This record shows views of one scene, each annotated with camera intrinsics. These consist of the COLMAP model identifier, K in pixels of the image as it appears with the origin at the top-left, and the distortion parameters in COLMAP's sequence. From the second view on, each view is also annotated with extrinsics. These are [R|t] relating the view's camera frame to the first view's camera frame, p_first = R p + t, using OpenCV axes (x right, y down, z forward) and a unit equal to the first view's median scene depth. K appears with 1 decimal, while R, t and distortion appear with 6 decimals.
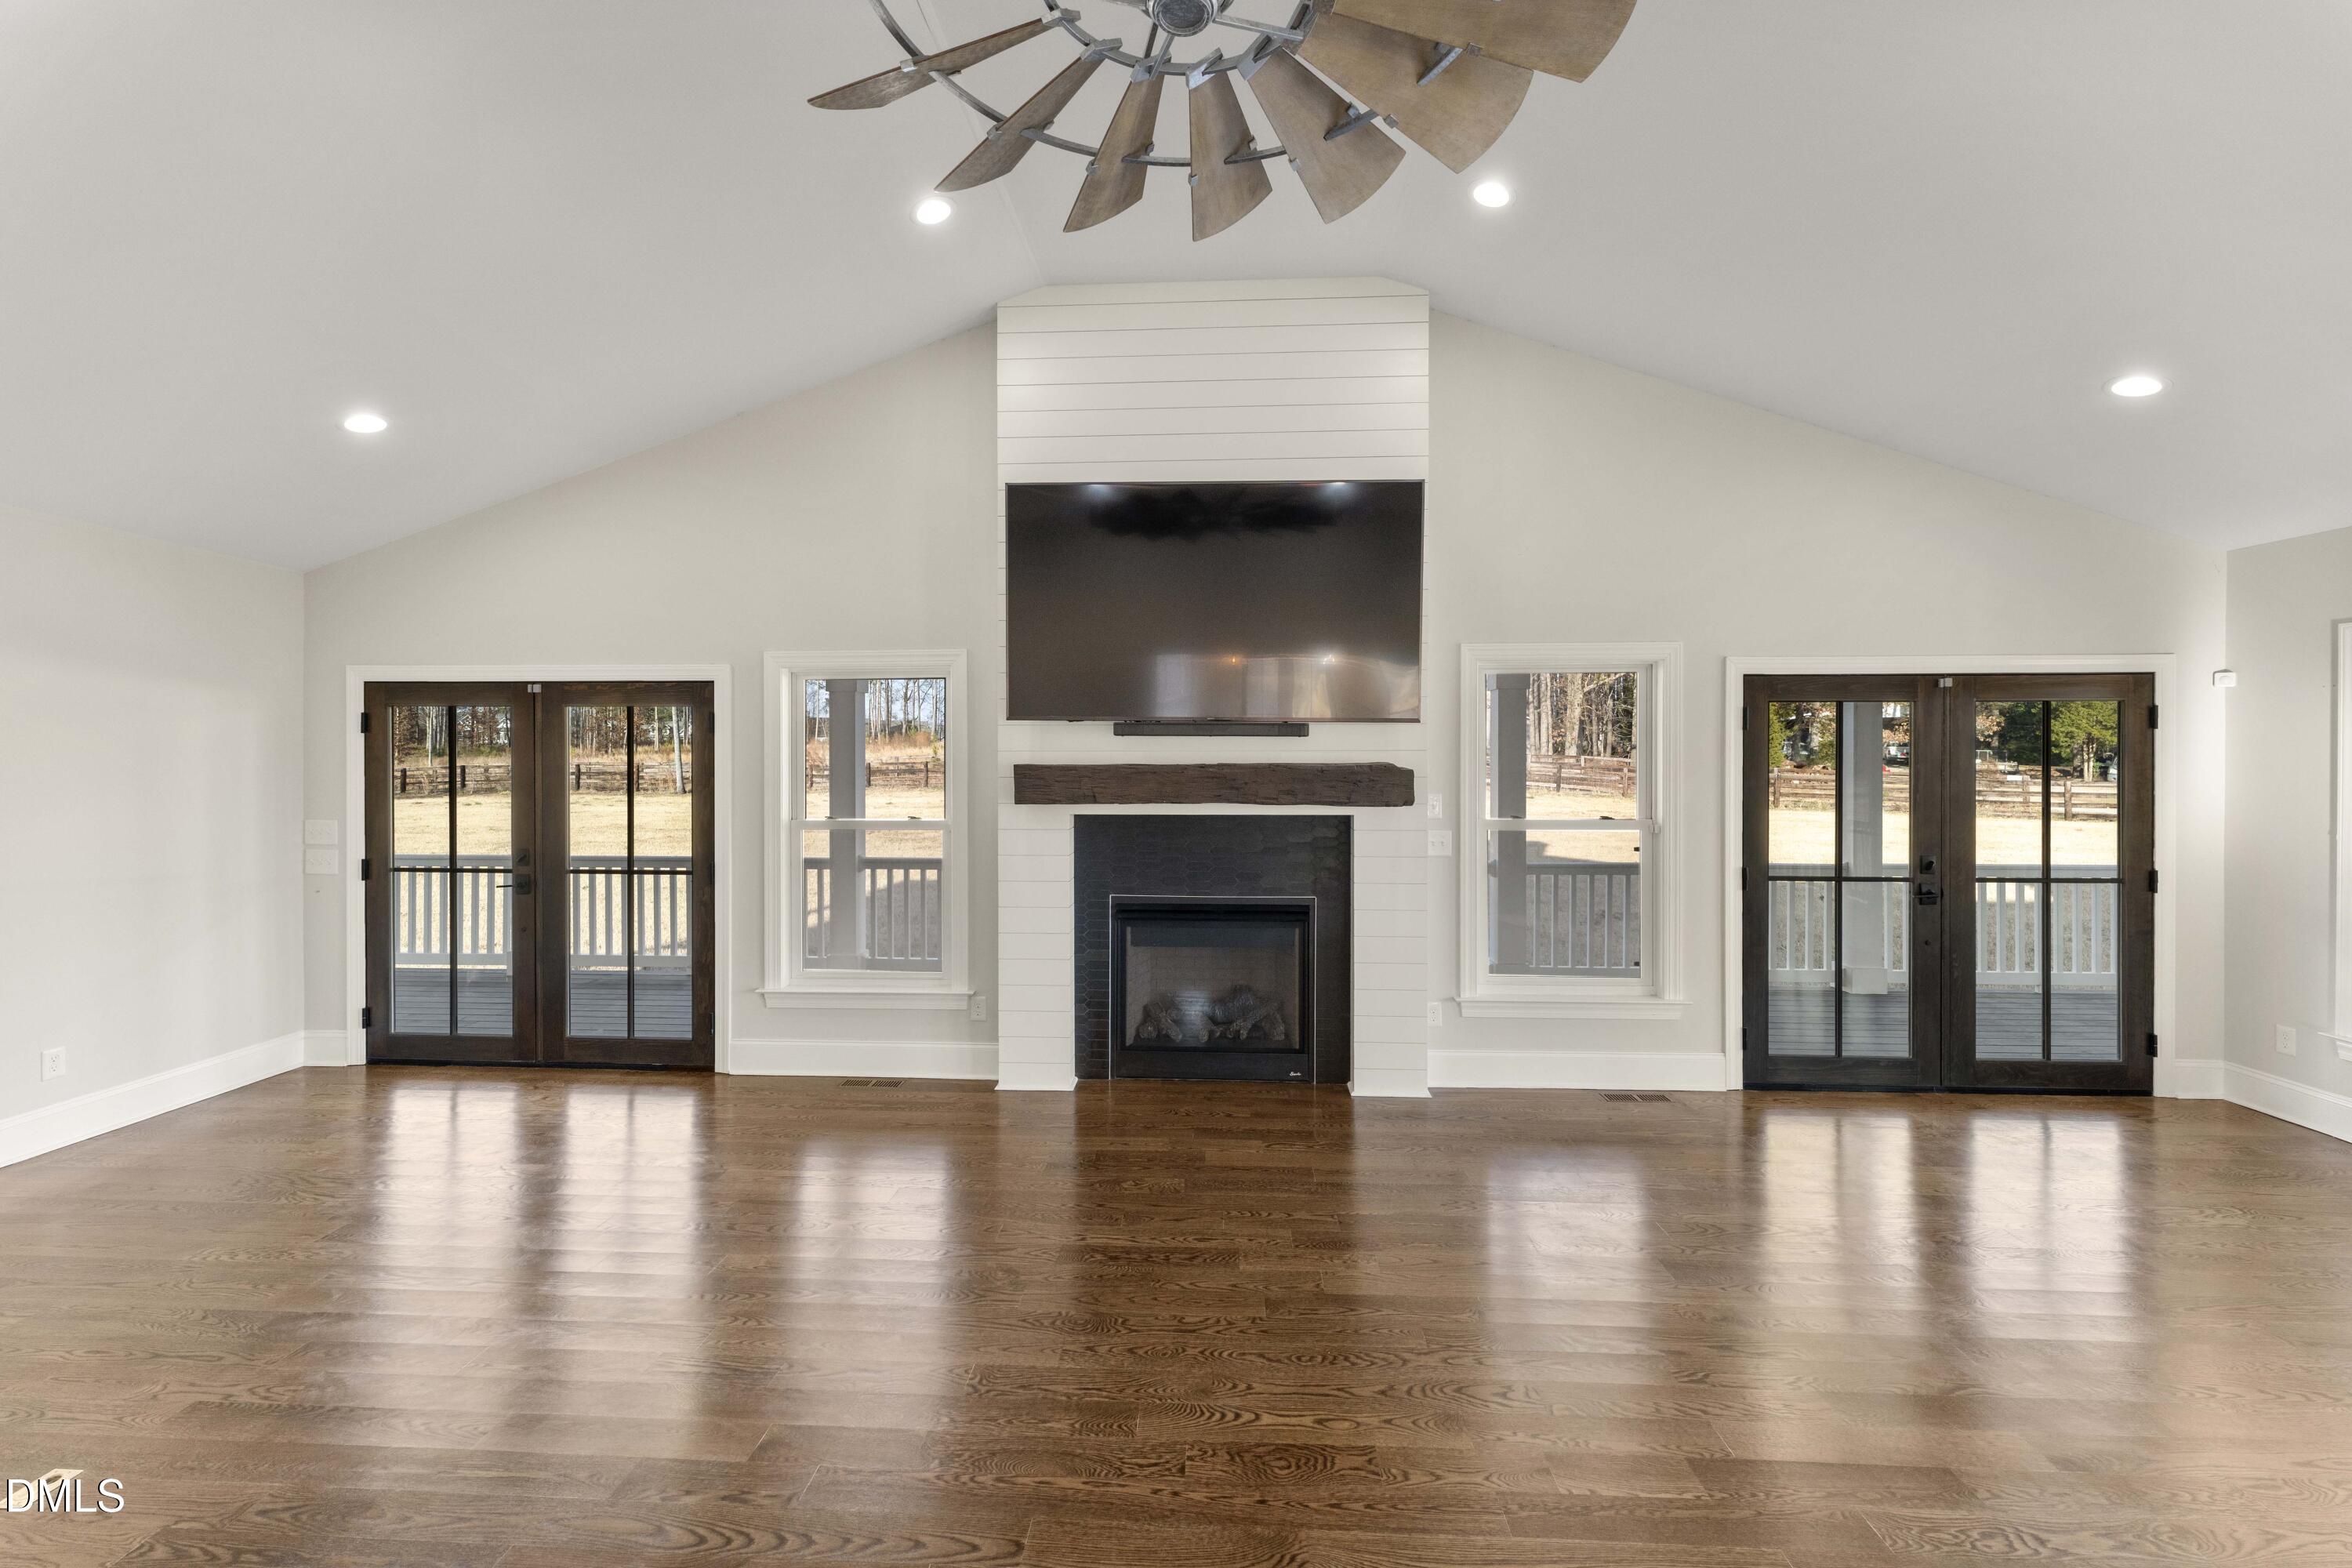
lens RADIAL K [[950.8, 0, 1160.3], [0, 950.8, 790.2], [0, 0, 1]] dist [0.009169, -0.000077]
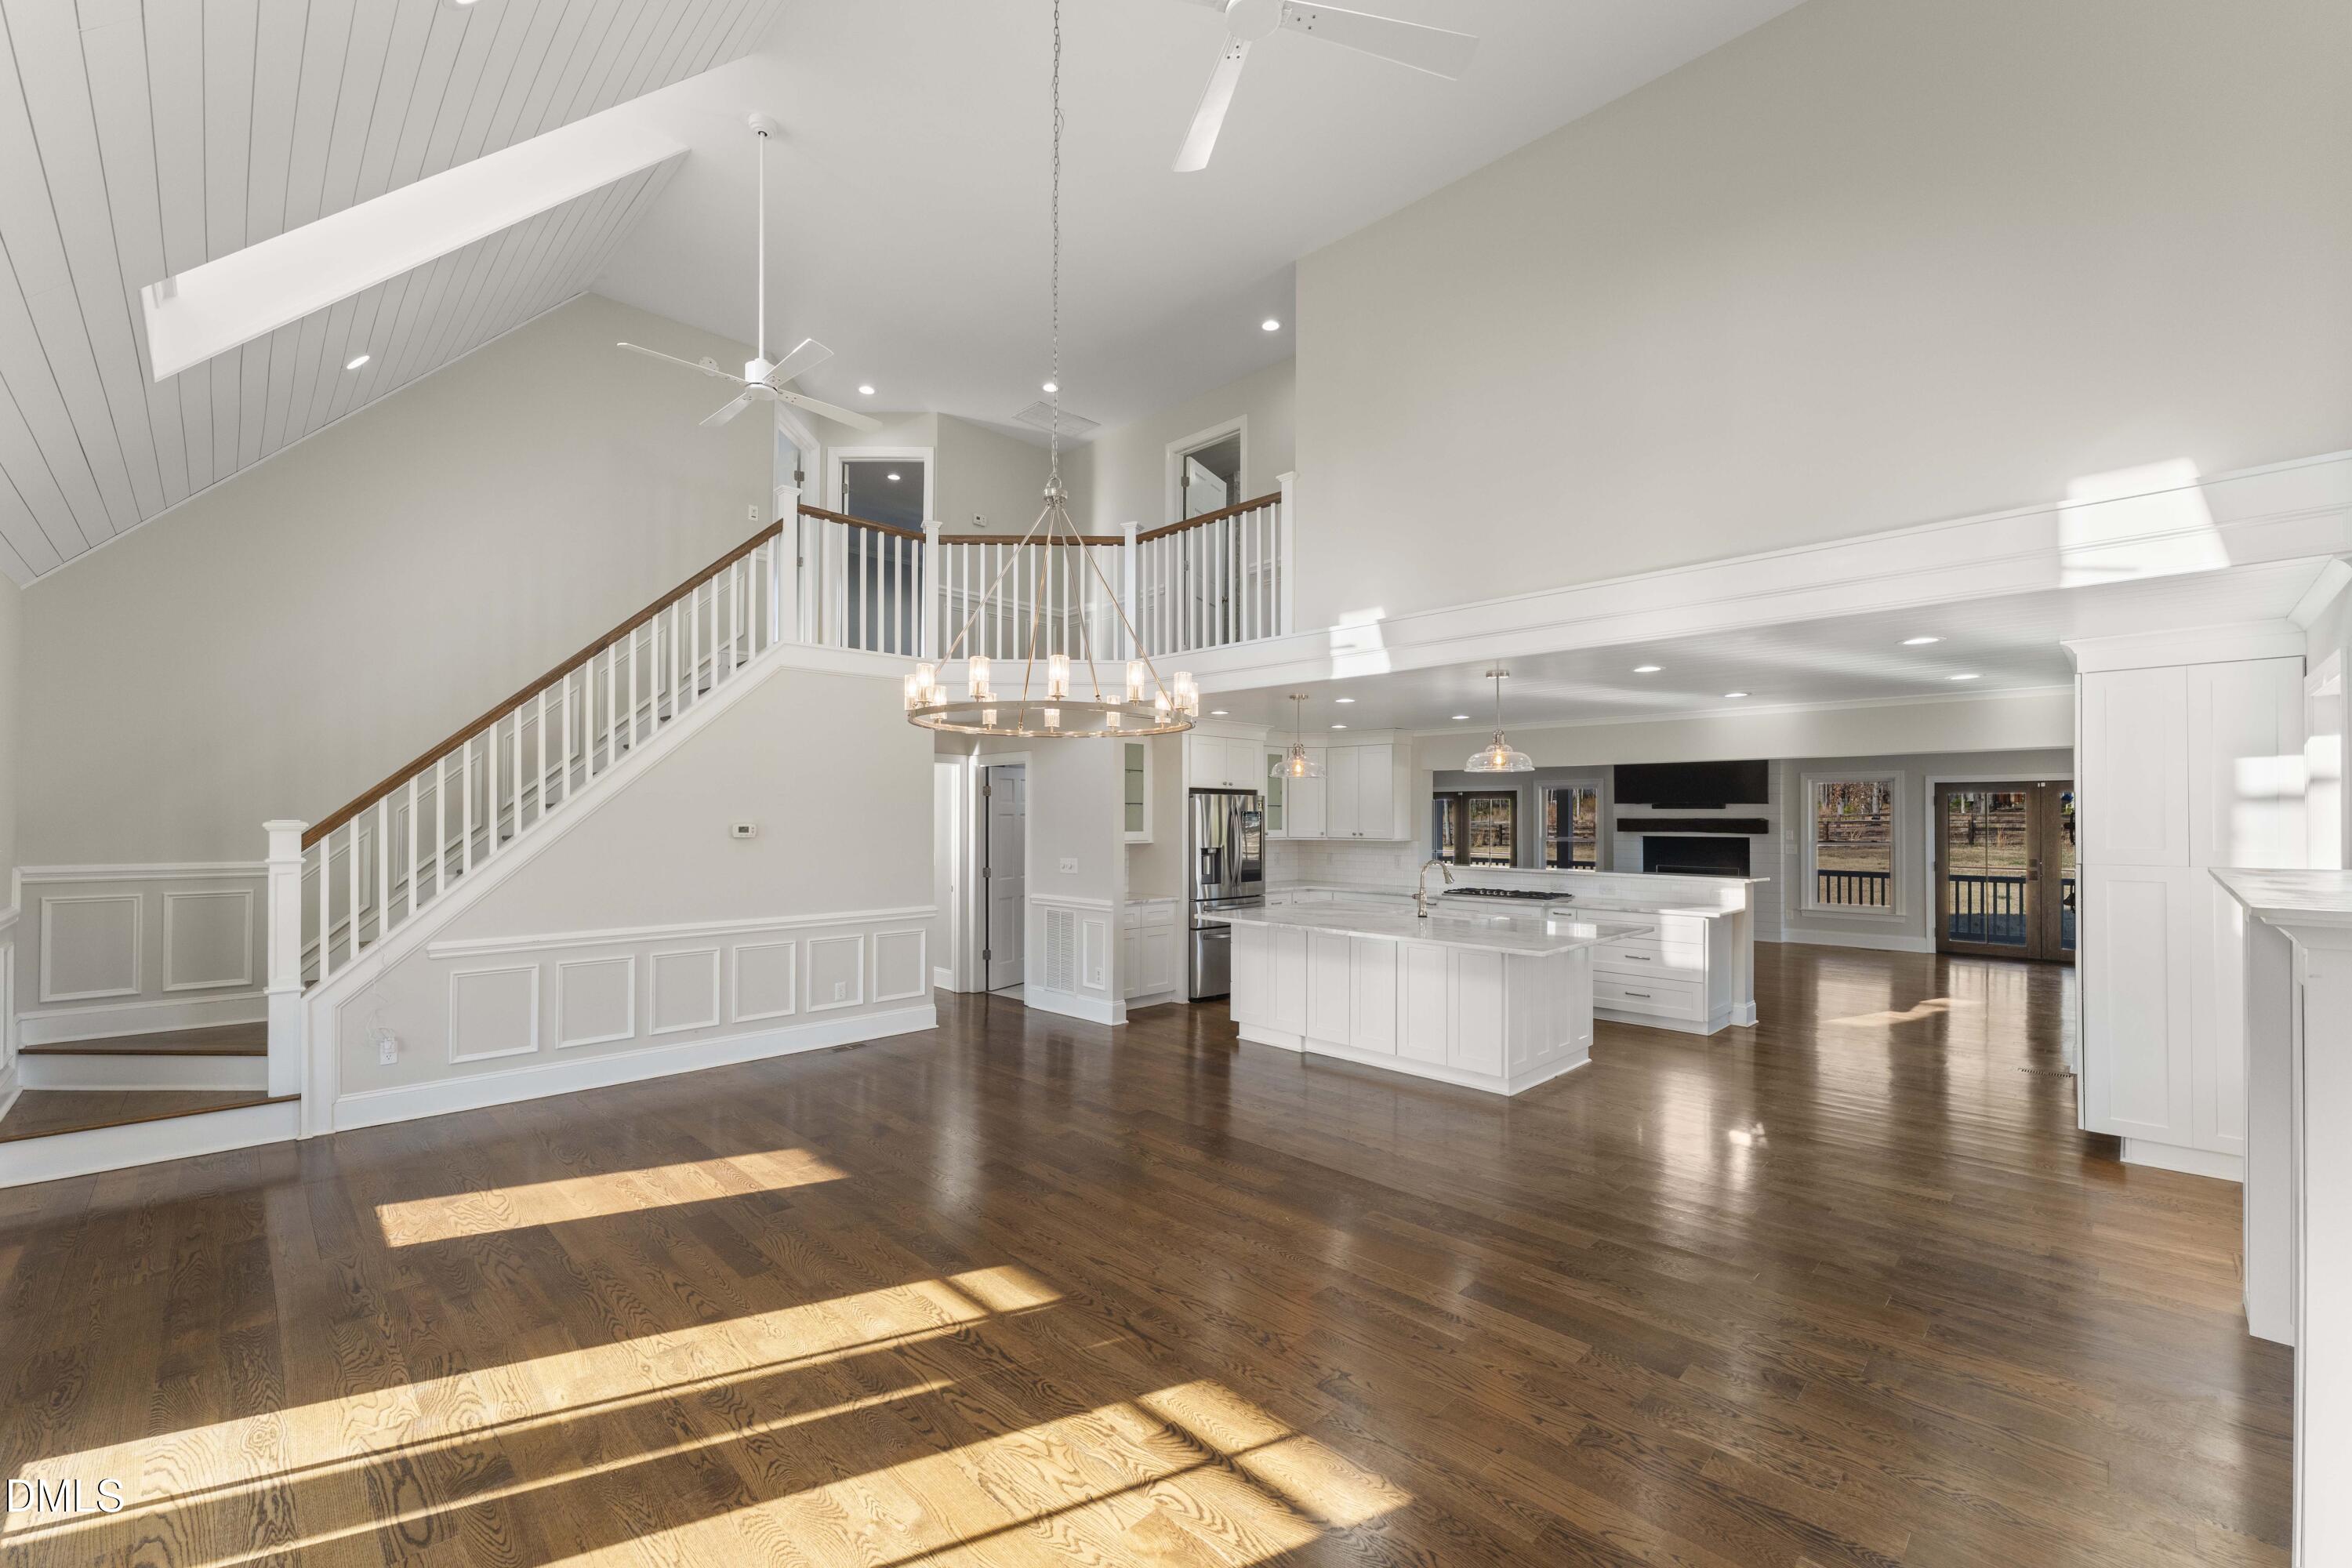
lens RADIAL K [[956.0, 0, 1177.4], [0, 956.0, 820.4], [0, 0, 1]] dist [0.001384, 0.000044]
pose [[0.747962, 0.004024, -0.663730, 0.781481], [-0.023644, 0.999509, -0.020584, 0.071705], [0.663321, 0.031089, 0.747689, -2.096944]]
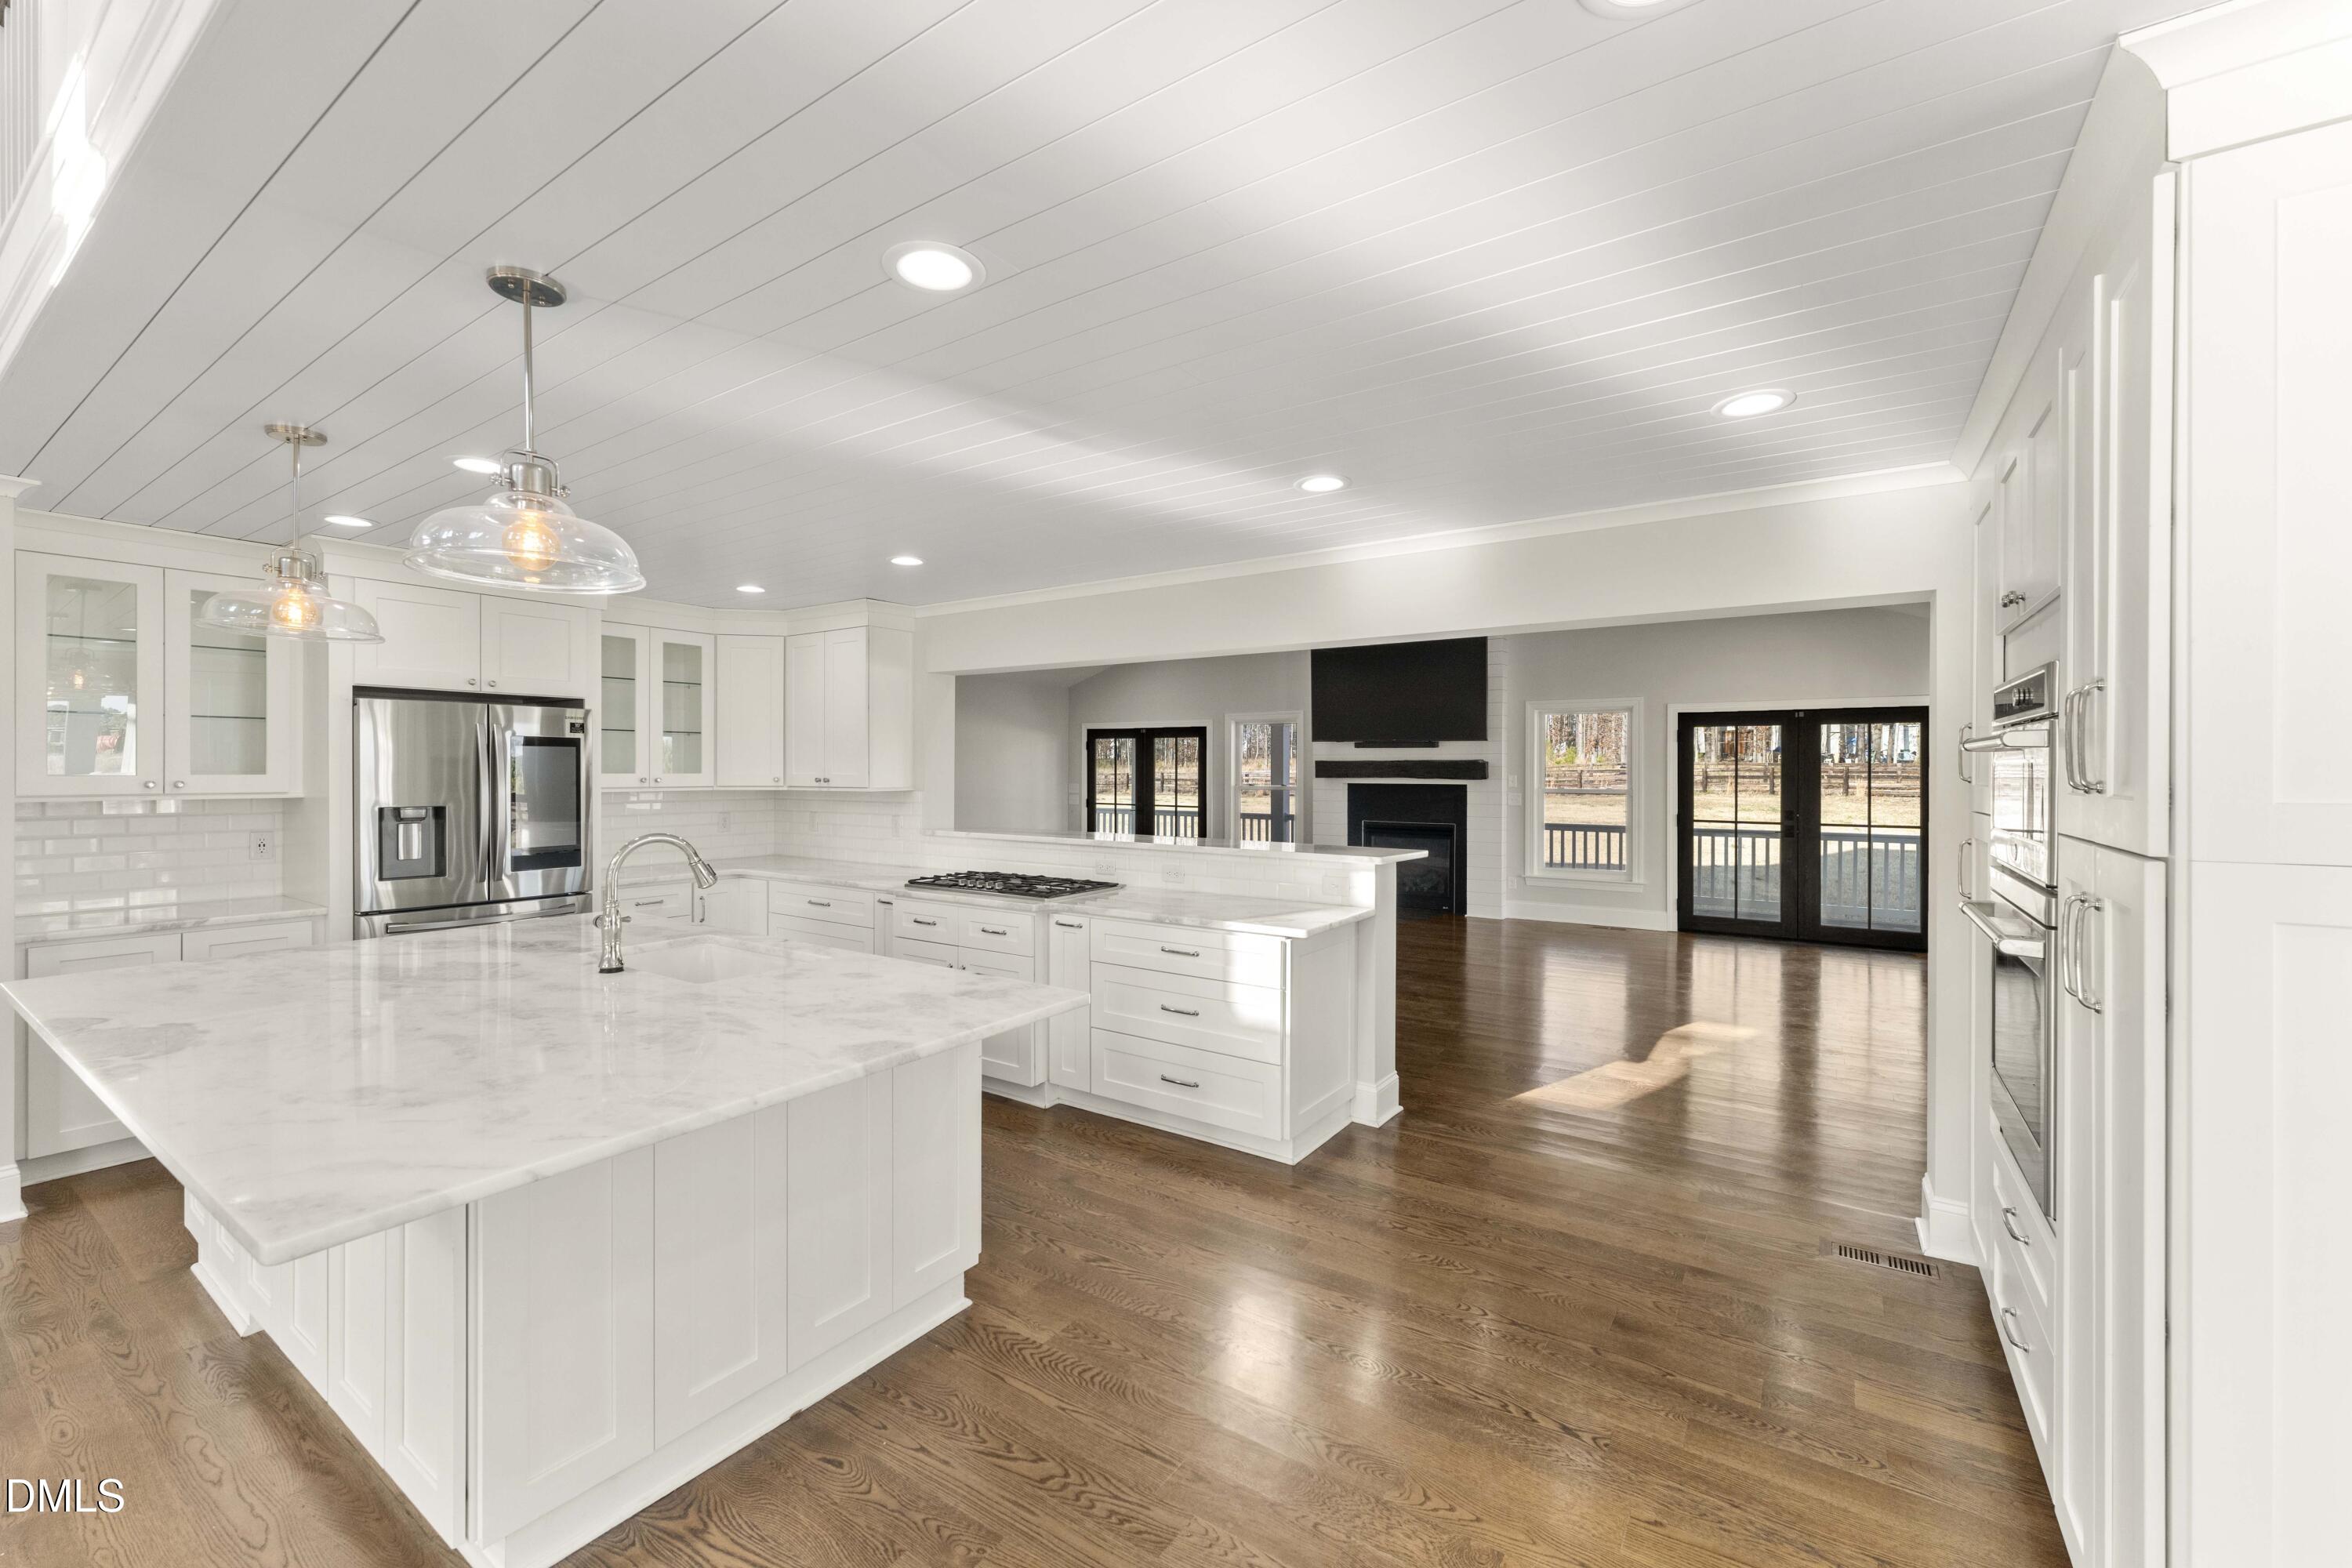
lens RADIAL K [[950.8, 0, 1160.3], [0, 950.8, 790.2], [0, 0, 1]] dist [0.009169, -0.000077]
pose [[0.852819, 0.013098, -0.522043, 0.718688], [-0.018204, 0.999823, -0.004652, 0.061337], [0.521890, 0.013471, 0.852907, -1.153752]]
